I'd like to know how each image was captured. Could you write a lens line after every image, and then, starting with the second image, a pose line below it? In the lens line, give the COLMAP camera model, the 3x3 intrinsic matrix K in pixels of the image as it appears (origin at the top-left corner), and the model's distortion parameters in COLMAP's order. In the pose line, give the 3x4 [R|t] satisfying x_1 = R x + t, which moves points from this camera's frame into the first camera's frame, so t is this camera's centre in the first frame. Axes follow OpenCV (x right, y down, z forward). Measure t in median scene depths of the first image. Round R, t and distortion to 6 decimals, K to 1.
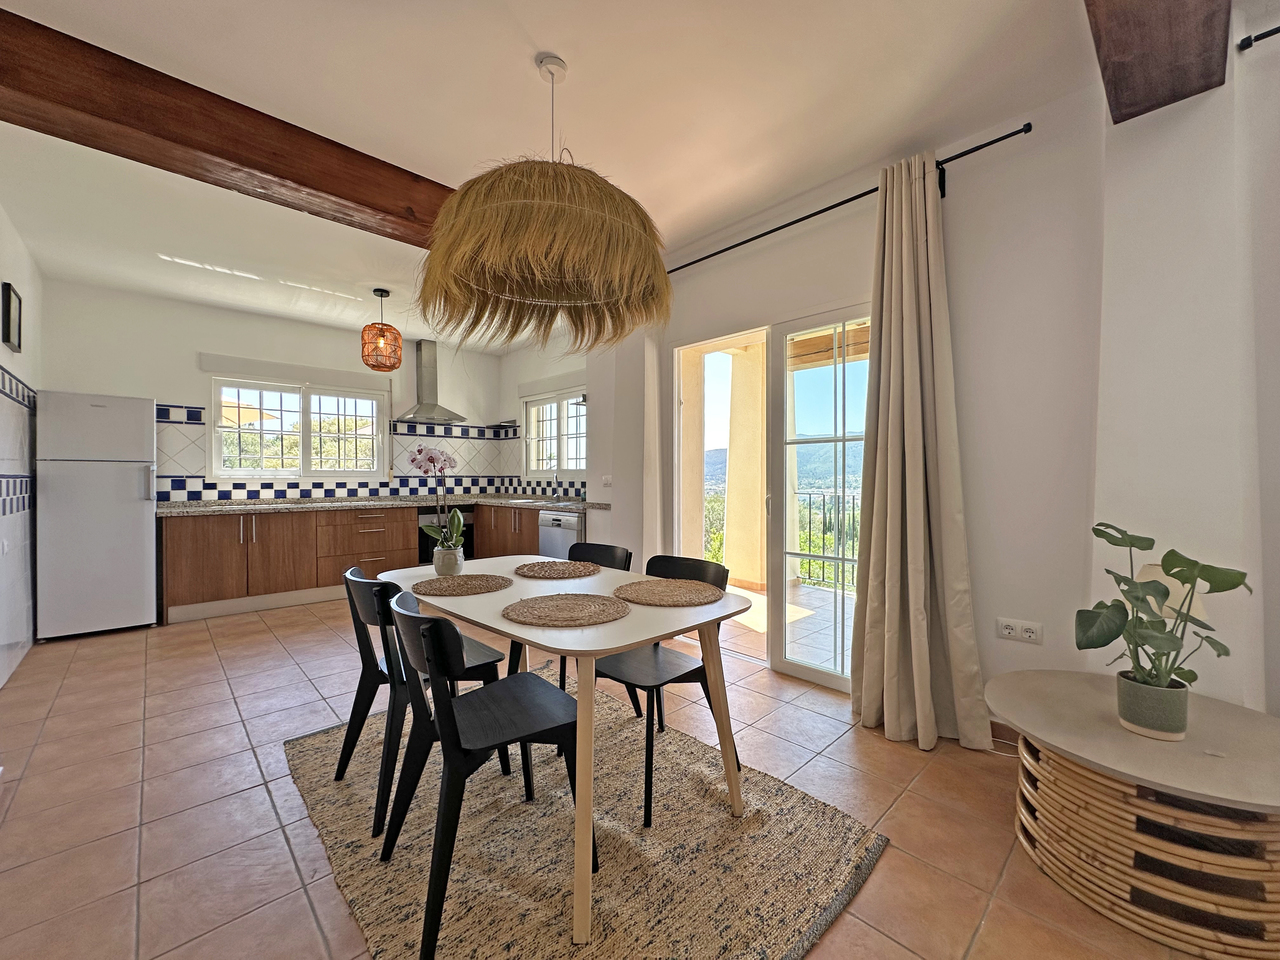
lens RADIAL K [[507.7, 0, 611.7], [0, 507.7, 488.5], [0, 0, 1]] dist [-0.011872, 0.000007]
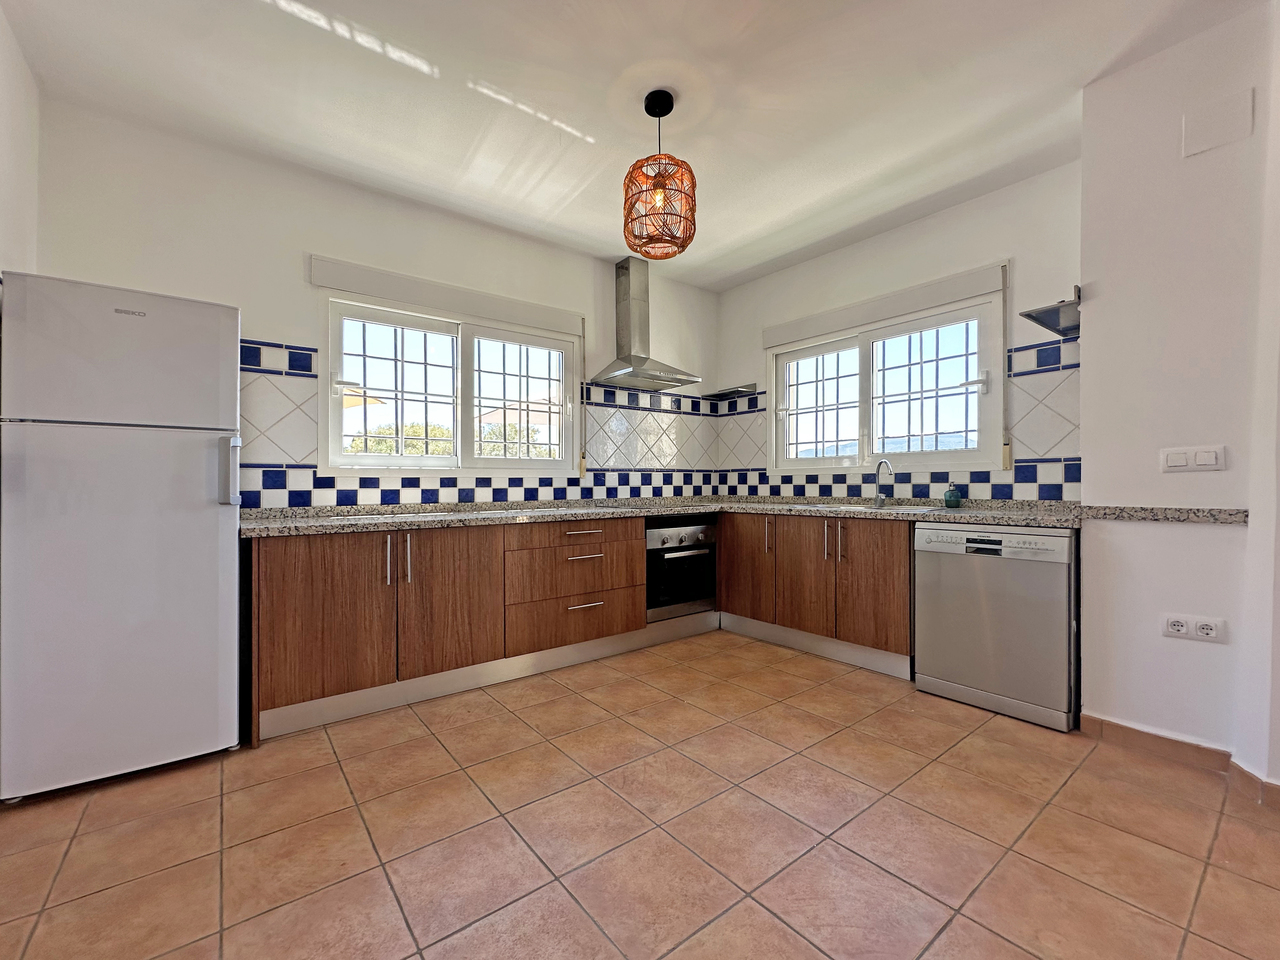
lens RADIAL K [[521.7, 0, 639.3], [0, 521.7, 487.5], [0, 0, 1]] dist [-0.006815, 0.000173]
pose [[0.997850, -0.005783, -0.065284, -0.374202], [0.004789, 0.999870, -0.015372, 0.011853], [0.065364, 0.015026, 0.997748, 0.399767]]
